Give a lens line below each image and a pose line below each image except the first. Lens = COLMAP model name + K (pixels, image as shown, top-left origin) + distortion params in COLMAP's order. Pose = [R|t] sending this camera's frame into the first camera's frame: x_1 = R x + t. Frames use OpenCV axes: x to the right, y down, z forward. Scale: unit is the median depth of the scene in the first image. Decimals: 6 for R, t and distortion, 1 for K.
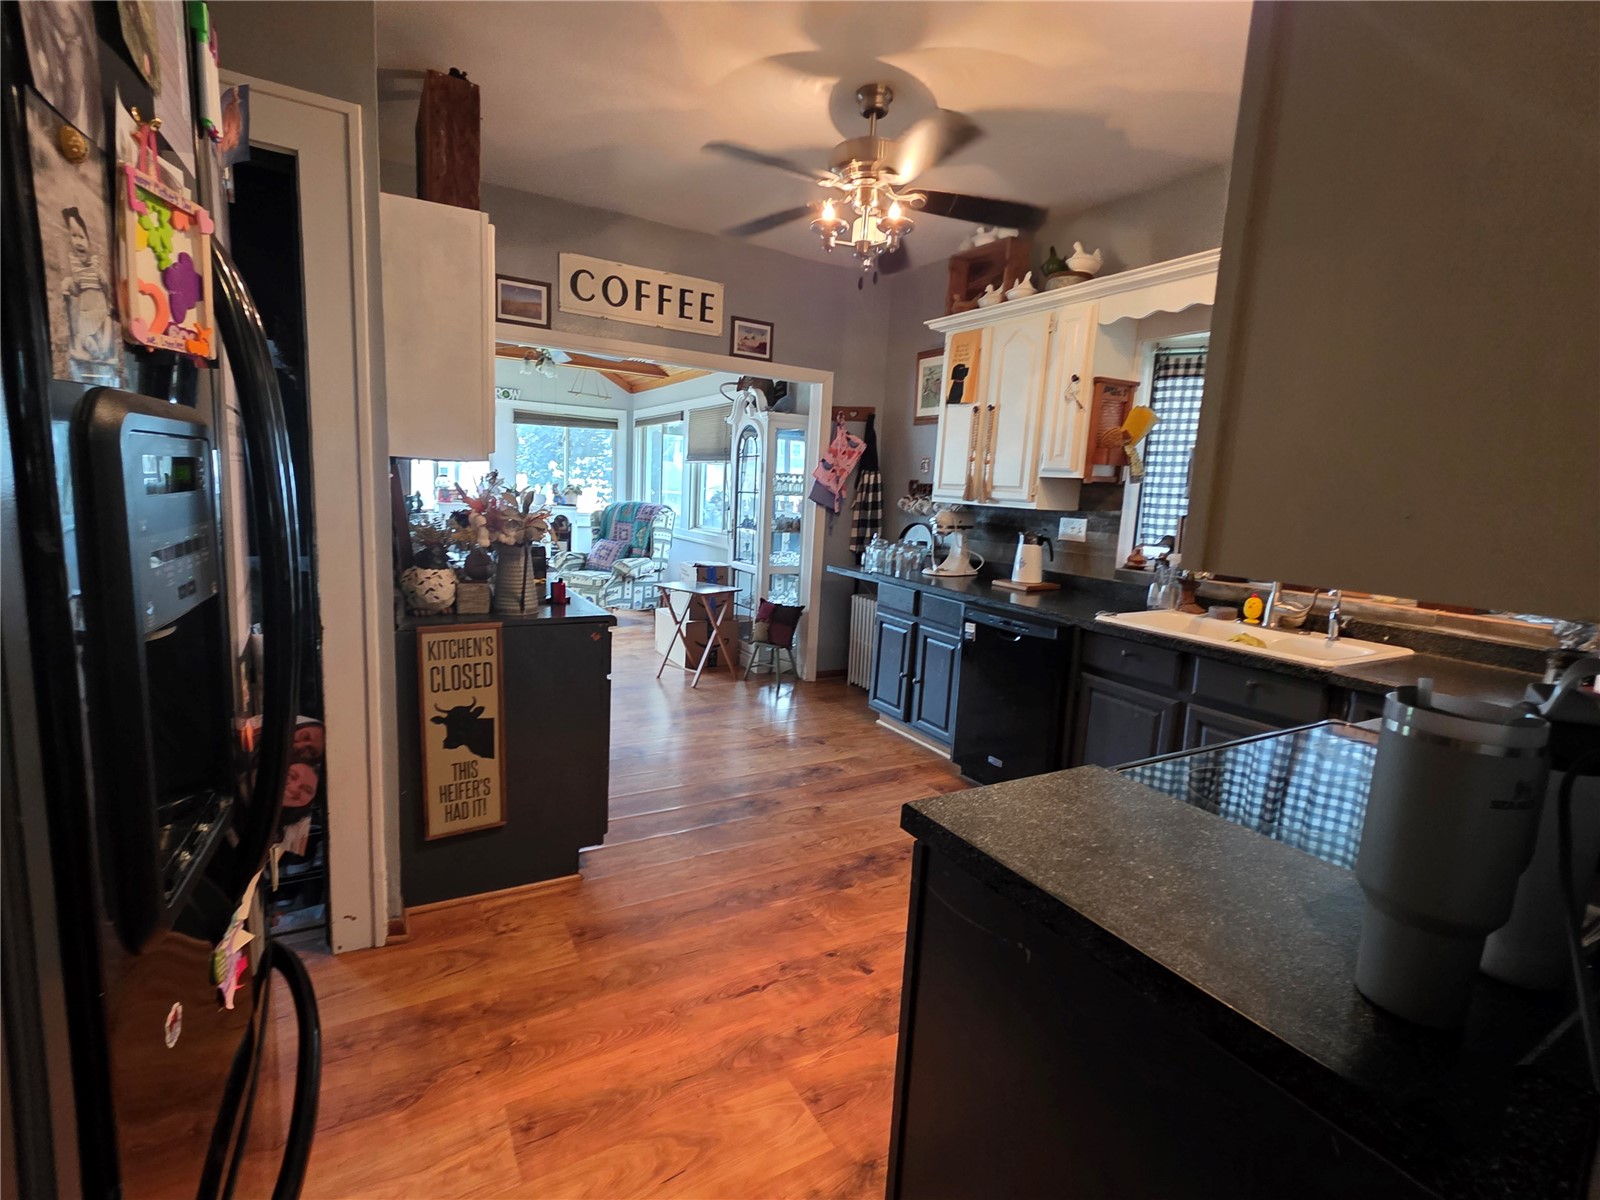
lens RADIAL K [[708.9, 0, 787.4], [0, 708.9, 591.8], [0, 0, 1]] dist [-0.000042, 0.000111]
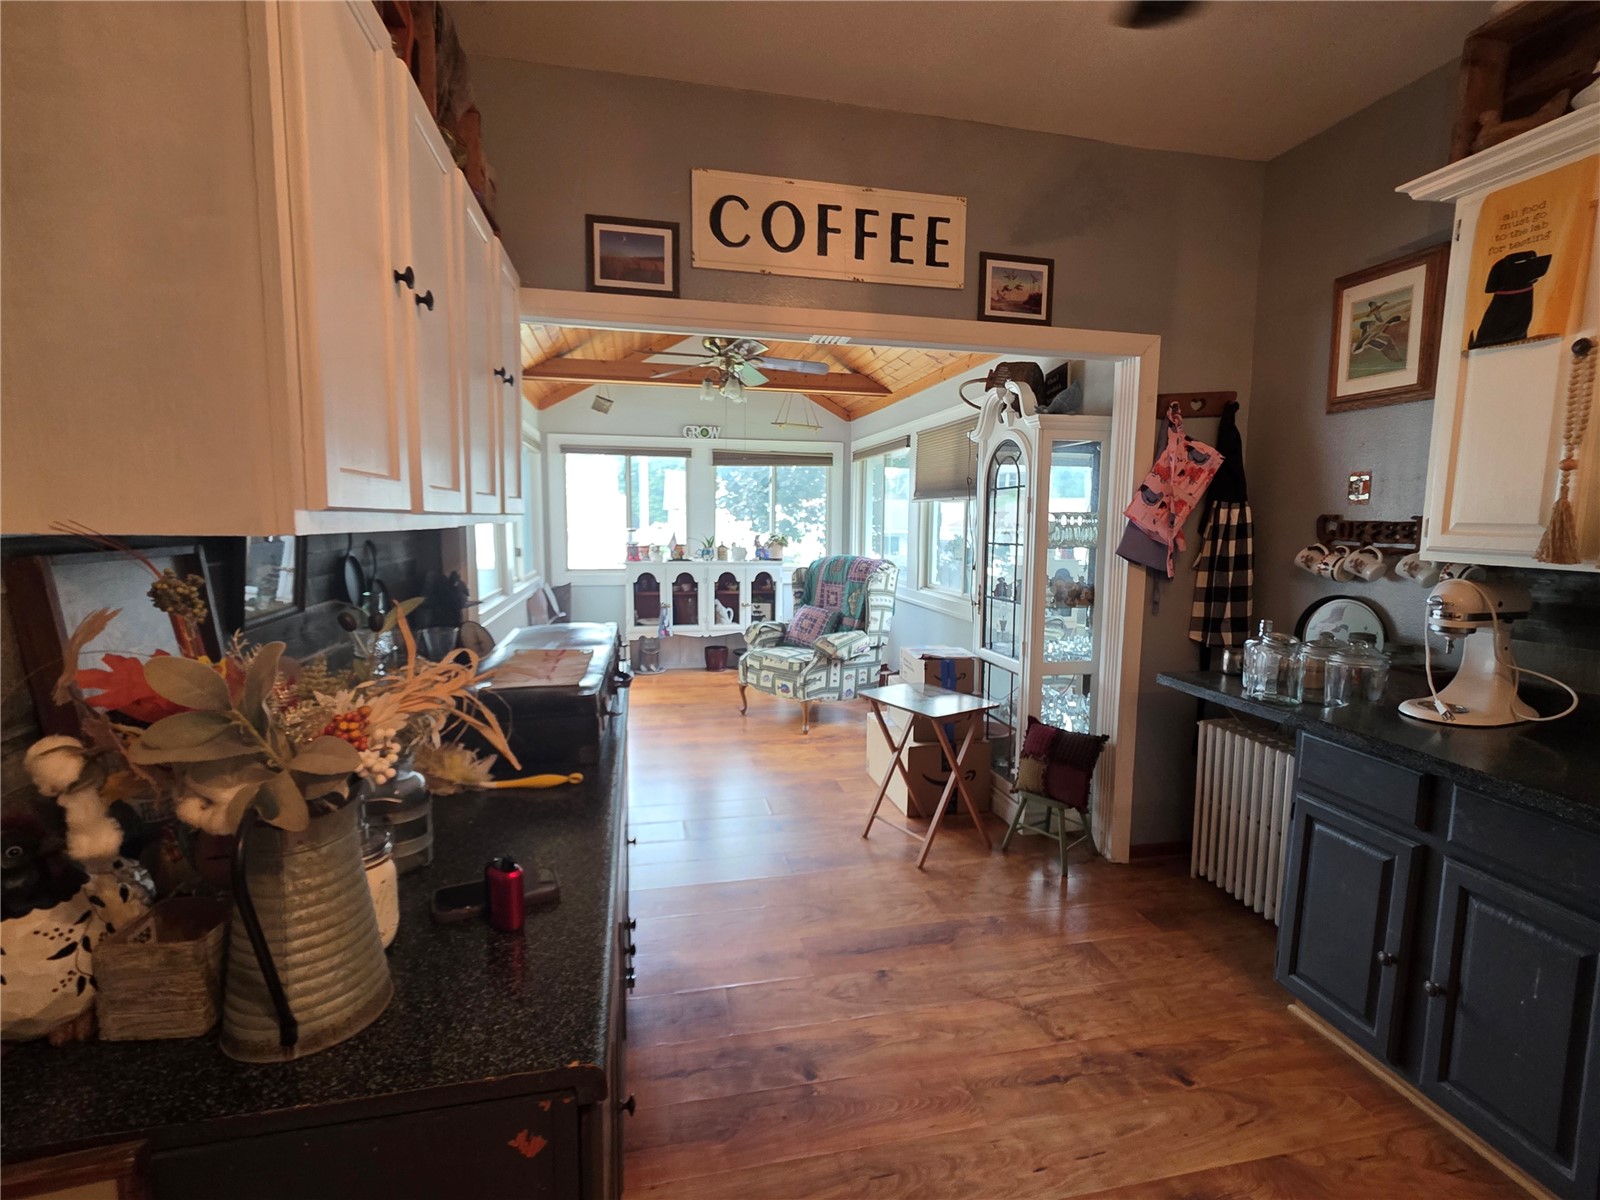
lens RADIAL K [[724.2, 0, 808.6], [0, 724.2, 598.4], [0, 0, 1]] dist [-0.000722, -0.000226]
pose [[0.955990, -0.009103, -0.293259, -0.036699], [-0.004373, 0.998965, -0.045264, -0.065725], [0.293368, 0.044554, 0.954961, 0.351002]]
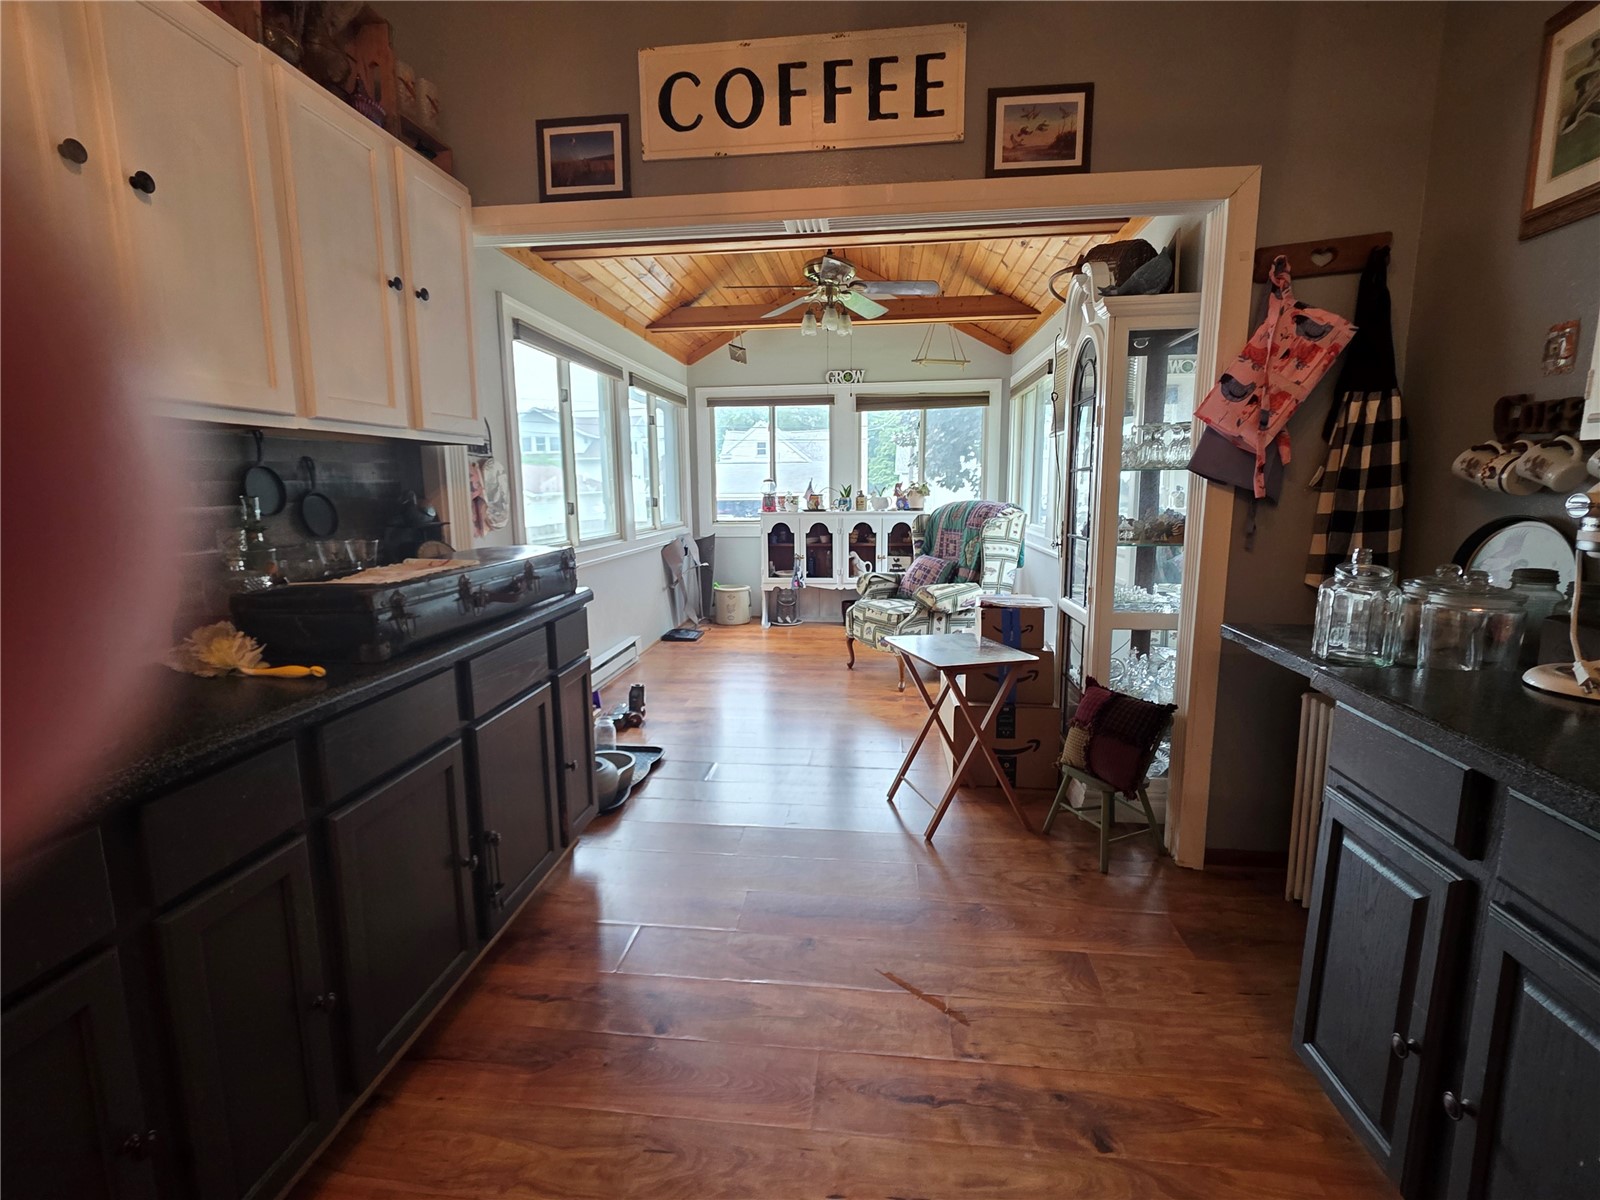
lens RADIAL K [[731.9, 0, 800.0], [0, 731.9, 600.0], [0, 0, 1]] dist [-0.001229, 0.000479]
pose [[0.810502, 0.032790, -0.584817, 0.102087], [-0.034174, 0.999378, 0.008673, -0.044467], [0.584738, 0.012956, 0.811119, 0.475066]]
